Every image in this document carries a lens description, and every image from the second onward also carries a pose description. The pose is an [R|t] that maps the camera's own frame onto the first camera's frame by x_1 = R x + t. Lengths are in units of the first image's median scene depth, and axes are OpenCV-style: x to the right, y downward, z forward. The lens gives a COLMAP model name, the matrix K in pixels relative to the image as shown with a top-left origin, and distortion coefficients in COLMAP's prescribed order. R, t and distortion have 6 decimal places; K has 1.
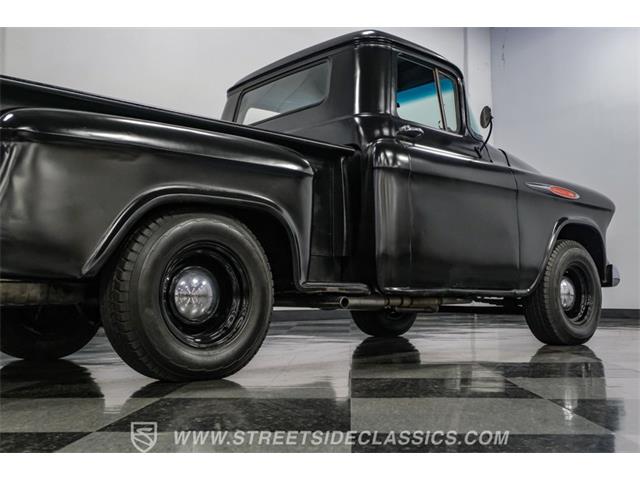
lens RADIAL K [[718.0, 0, 320.0], [0, 718.0, 240.0], [0, 0, 1]] dist [0.012486, 0.016281]
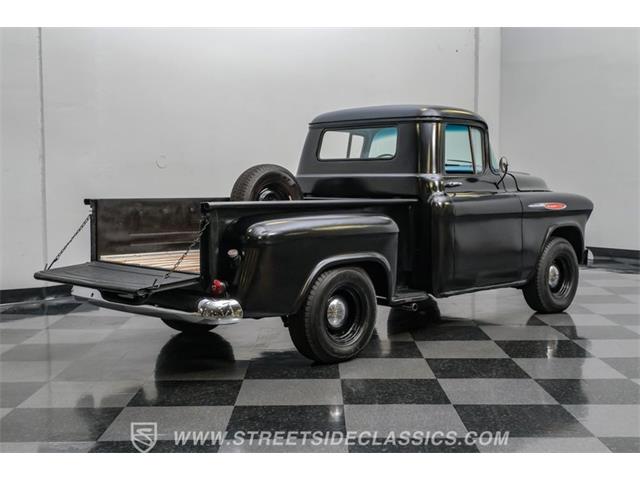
lens RADIAL K [[855.8, 0, 320.0], [0, 855.8, 240.0], [0, 0, 1]] dist [-0.020251, -0.027308]
pose [[0.998861, 0.001499, 0.047681, -0.202136], [-0.009037, 0.987353, 0.158282, -0.271677], [-0.046841, -0.158533, 0.986242, -0.644709]]
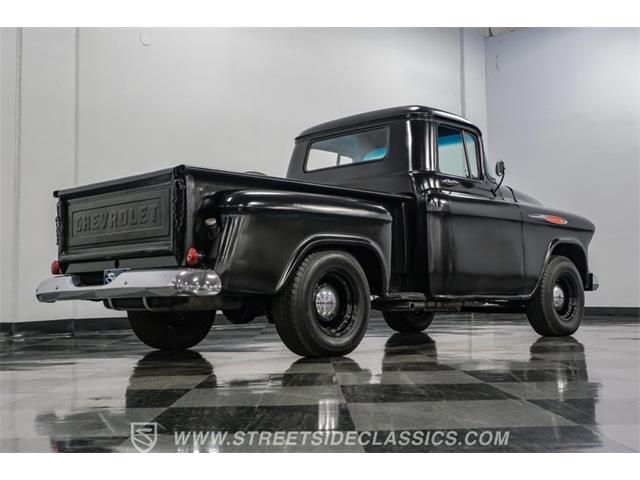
lens RADIAL K [[844.9, 0, 320.0], [0, 844.9, 240.0], [0, 0, 1]] dist [-0.004308, 0.012553]
pose [[0.998298, -0.003995, 0.058189, -0.190819], [0.003198, 0.999900, 0.013778, -0.055008], [-0.058238, -0.013568, 0.998211, -0.542544]]
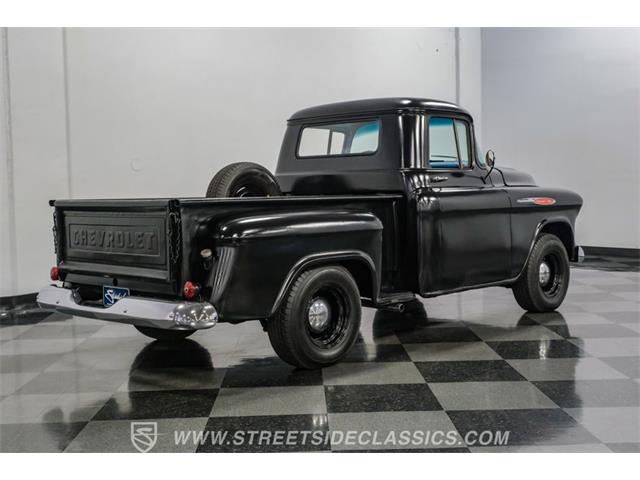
lens RADIAL K [[844.9, 0, 320.0], [0, 844.9, 240.0], [0, 0, 1]] dist [-0.004308, 0.012553]
pose [[0.997664, -0.016696, 0.066236, -0.191234], [0.006645, 0.988793, 0.149148, -0.243606], [-0.067984, -0.148360, 0.986594, -0.558134]]
